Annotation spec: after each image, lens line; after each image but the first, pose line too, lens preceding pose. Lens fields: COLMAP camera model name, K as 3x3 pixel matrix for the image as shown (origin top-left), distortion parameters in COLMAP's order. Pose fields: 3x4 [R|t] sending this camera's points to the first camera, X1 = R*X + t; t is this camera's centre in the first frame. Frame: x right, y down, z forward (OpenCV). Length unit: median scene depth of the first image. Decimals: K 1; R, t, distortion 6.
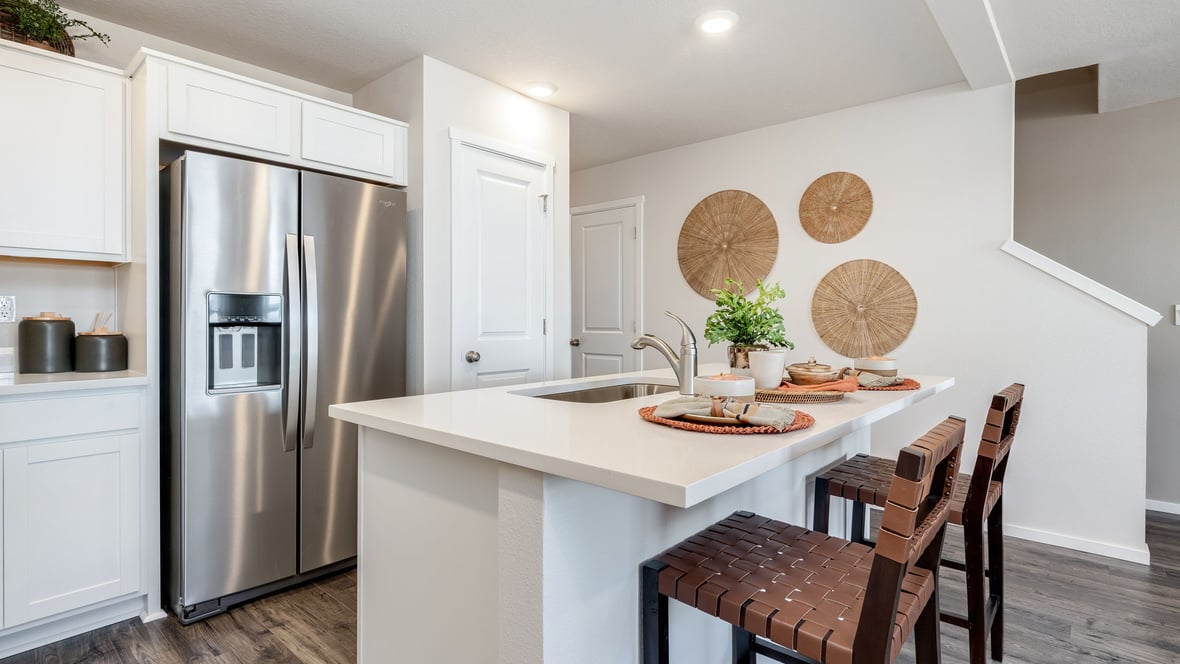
lens RADIAL K [[536.2, 0, 590.8], [0, 536.2, 327.4], [0, 0, 1]] dist [-0.000139, 0.000065]
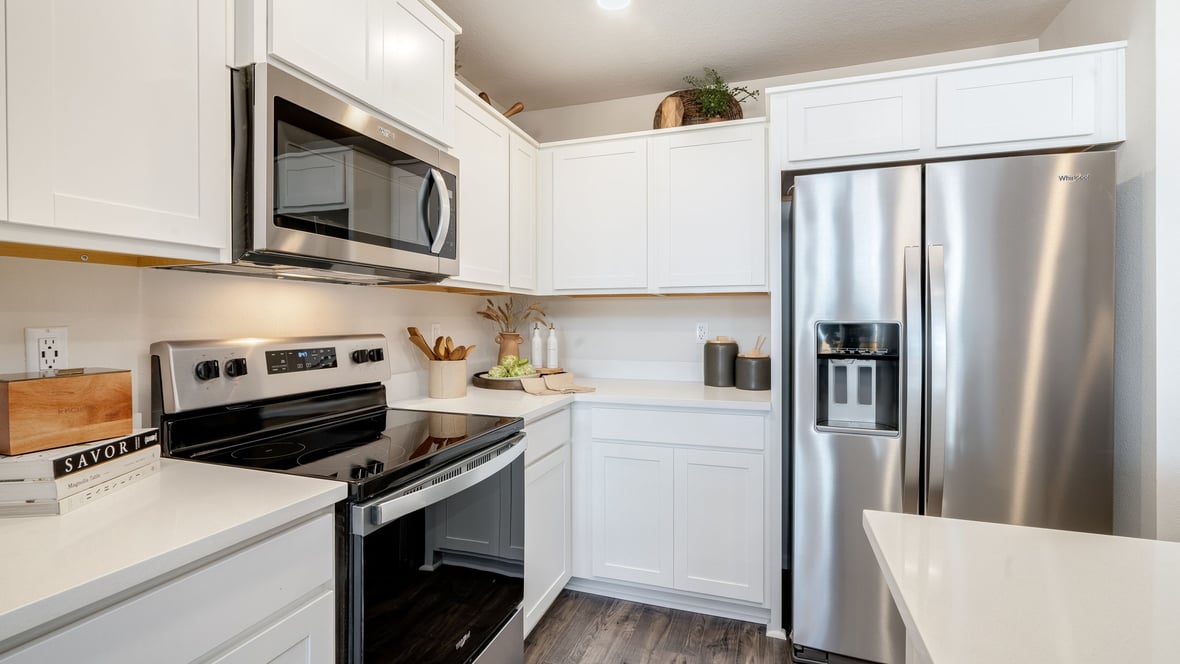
lens RADIAL K [[536.2, 0, 590.8], [0, 536.2, 327.4], [0, 0, 1]] dist [-0.000139, 0.000065]
pose [[0.386553, 0.010463, -0.922208, -0.002846], [-0.021202, 0.999772, 0.002456, -0.045388], [0.922023, 0.018603, 0.386687, 0.249529]]
